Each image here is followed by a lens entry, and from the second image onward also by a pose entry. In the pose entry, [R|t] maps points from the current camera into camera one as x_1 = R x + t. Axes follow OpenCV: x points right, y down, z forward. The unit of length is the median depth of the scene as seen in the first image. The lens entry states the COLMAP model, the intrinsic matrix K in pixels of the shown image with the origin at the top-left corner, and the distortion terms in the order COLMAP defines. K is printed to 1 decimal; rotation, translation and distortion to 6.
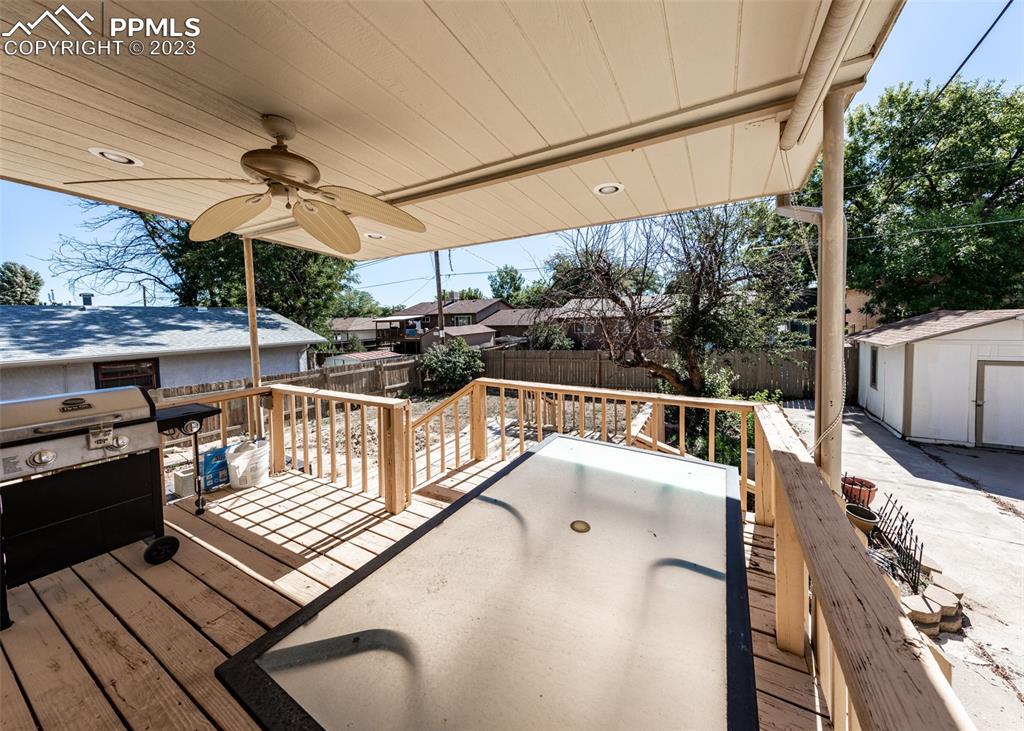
lens RADIAL K [[350.3, 0, 515.0], [0, 350.3, 331.6], [0, 0, 1]] dist [0.006831, -0.000023]
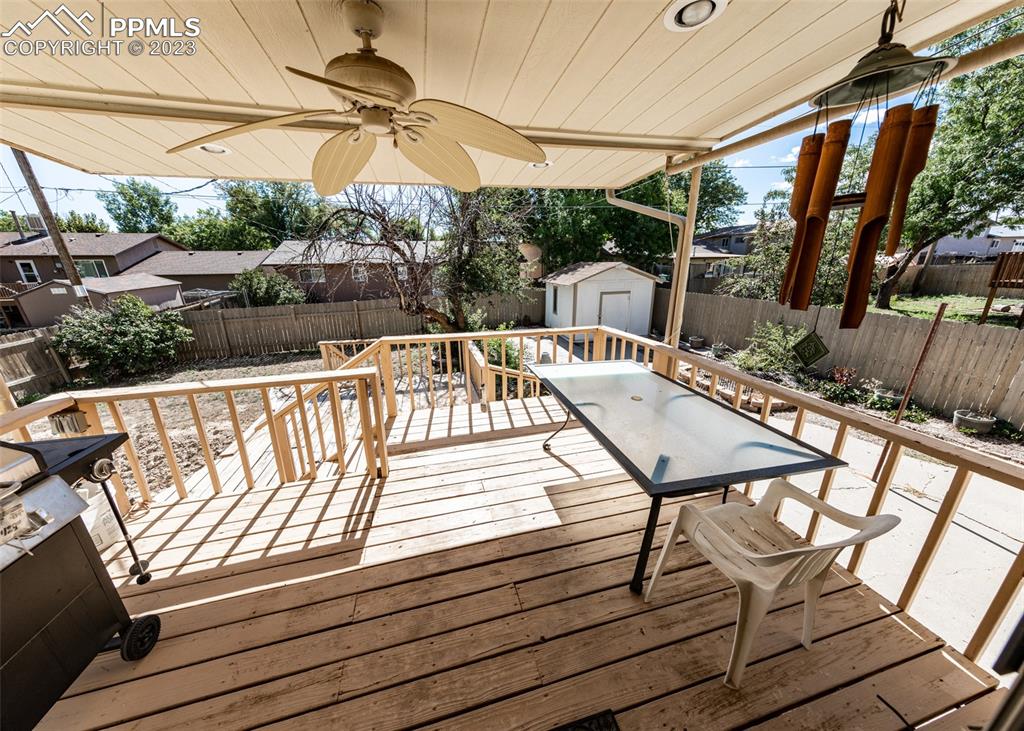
lens RADIAL K [[342.4, 0, 512.0], [0, 342.4, 365.5], [0, 0, 1]] dist [0.005379, 0.000059]
pose [[0.725911, -0.191533, 0.660582, -0.180971], [0.023143, 0.966701, 0.254860, -0.008742], [-0.687399, -0.169718, 0.706171, 0.029323]]
